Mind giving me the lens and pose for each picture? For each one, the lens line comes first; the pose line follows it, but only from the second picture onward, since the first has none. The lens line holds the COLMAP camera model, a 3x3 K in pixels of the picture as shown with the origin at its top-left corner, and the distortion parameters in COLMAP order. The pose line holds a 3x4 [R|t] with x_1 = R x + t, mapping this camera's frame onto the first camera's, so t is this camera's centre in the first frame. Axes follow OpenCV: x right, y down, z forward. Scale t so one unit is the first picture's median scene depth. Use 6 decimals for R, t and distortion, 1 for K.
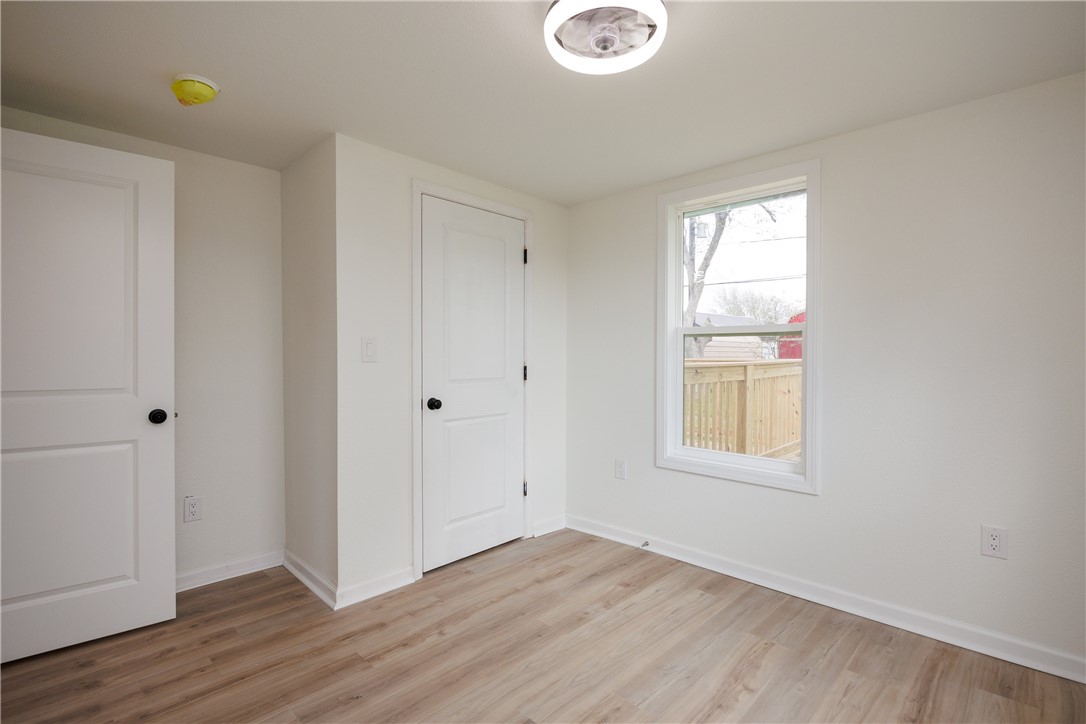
lens RADIAL K [[491.0, 0, 546.4], [0, 491.0, 361.6], [0, 0, 1]] dist [-0.023686, 0.000236]
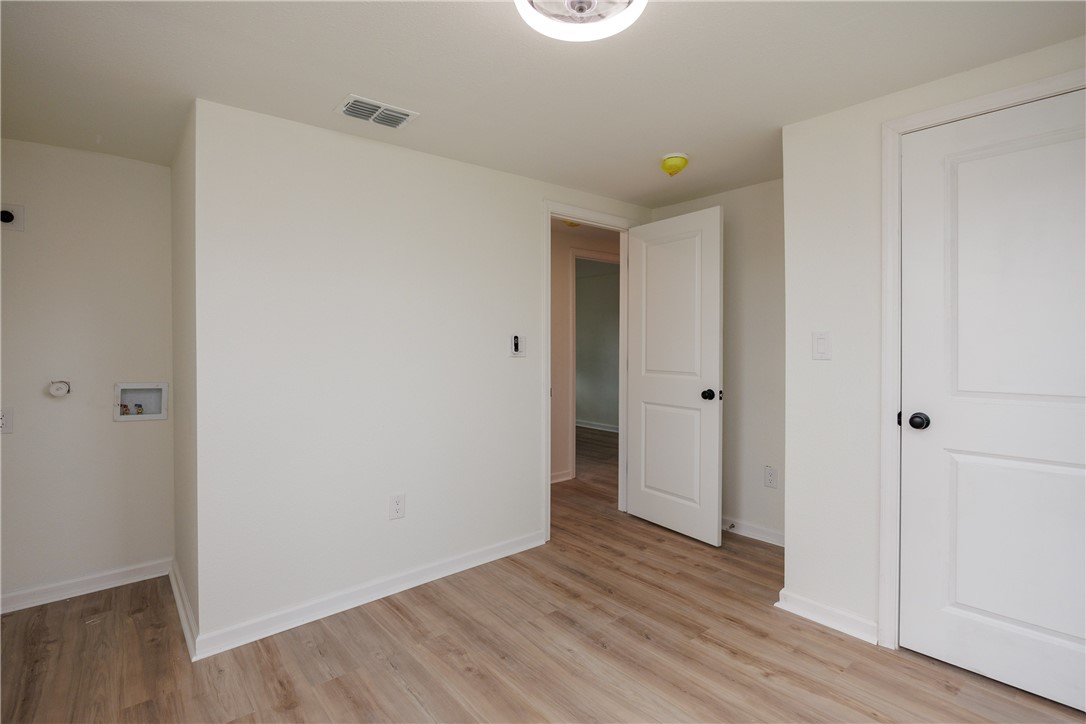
lens RADIAL K [[491.0, 0, 538.8], [0, 491.0, 352.6], [0, 0, 1]] dist [-0.023686, 0.000236]
pose [[-0.078099, 0.013275, -0.996857, 0.624708], [-0.009224, 0.999859, 0.014038, -0.021816], [0.996903, 0.010291, -0.077966, 0.616766]]
